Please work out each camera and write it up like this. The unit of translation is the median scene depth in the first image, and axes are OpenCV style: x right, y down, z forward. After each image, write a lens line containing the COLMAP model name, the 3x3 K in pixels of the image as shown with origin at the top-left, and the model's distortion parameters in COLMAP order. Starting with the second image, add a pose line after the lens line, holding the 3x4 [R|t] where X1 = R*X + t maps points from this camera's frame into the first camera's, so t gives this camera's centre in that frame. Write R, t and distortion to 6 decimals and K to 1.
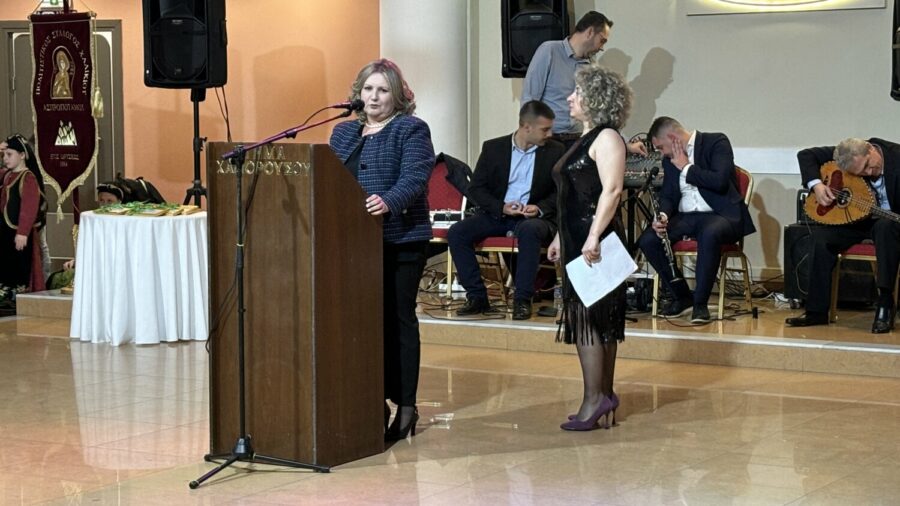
lens RADIAL K [[1969.3, 0, 482.2], [0, 1969.3, 248.0], [0, 0, 1]] dist [0.124115, 0.000000]
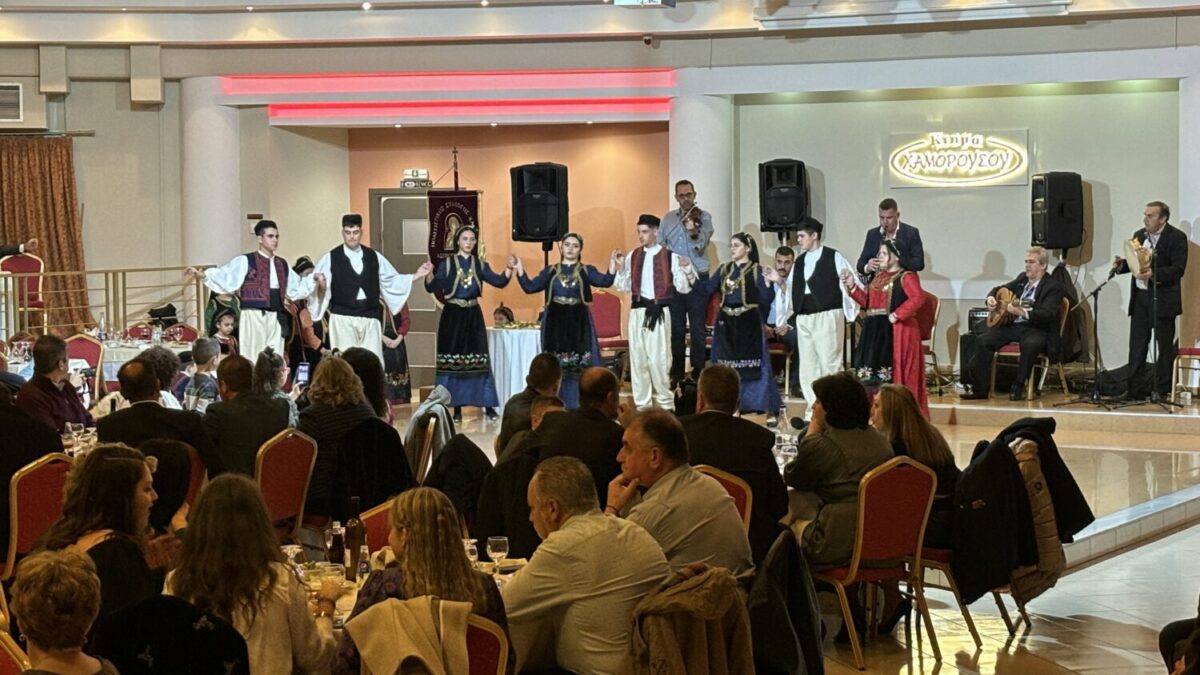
lens RADIAL K [[2453.0, 0, 594.5], [0, 2453.0, 335.2], [0, 0, 1]] dist [0.077456, 0.000000]
pose [[0.999985, -0.005486, -0.000135, -0.131456], [0.005480, 0.999656, -0.025657, 0.038302], [0.000276, 0.025656, 0.999671, -0.913900]]
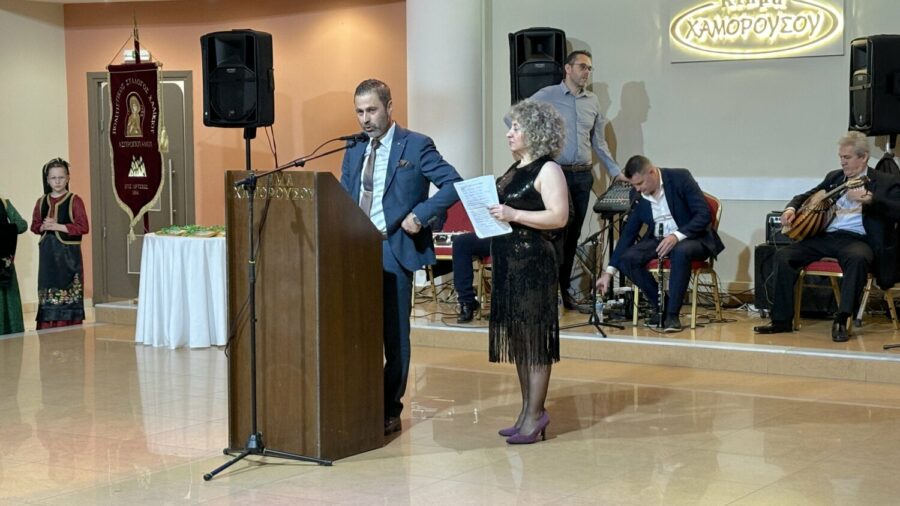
lens RADIAL K [[1654.1, 0, 449.7], [0, 1654.1, 253.8], [0, 0, 1]] dist [0.106480, 0.000000]
pose [[0.999302, 0.000061, -0.037344, 0.012794], [-0.000298, 0.999980, -0.006319, -0.000178], [0.037343, 0.006326, 0.999282, 0.032894]]
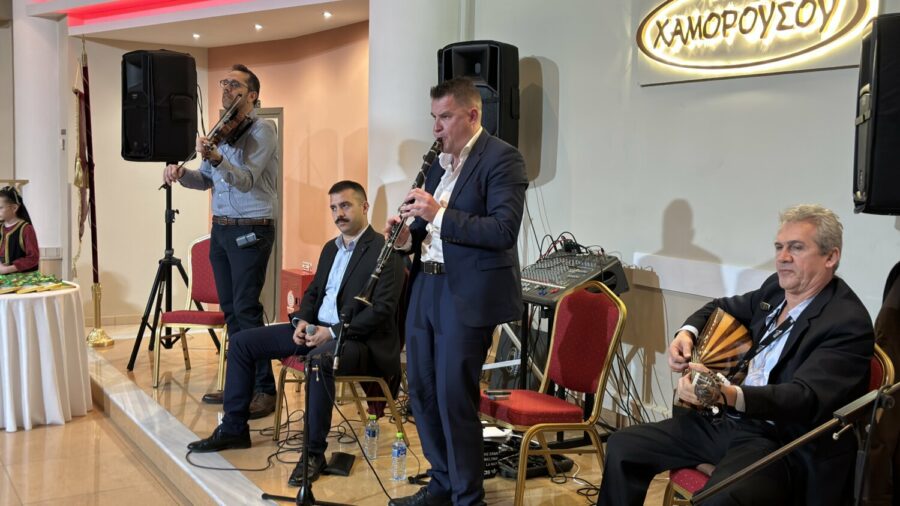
lens RADIAL K [[933.5, 0, 436.6], [0, 933.5, 241.0], [0, 0, 1]] dist [0.023636, 0.000000]
pose [[0.872906, 0.067235, -0.483234, 0.259516], [-0.066186, 0.997622, 0.019247, -0.069350], [0.483379, 0.015183, 0.875280, 0.760588]]
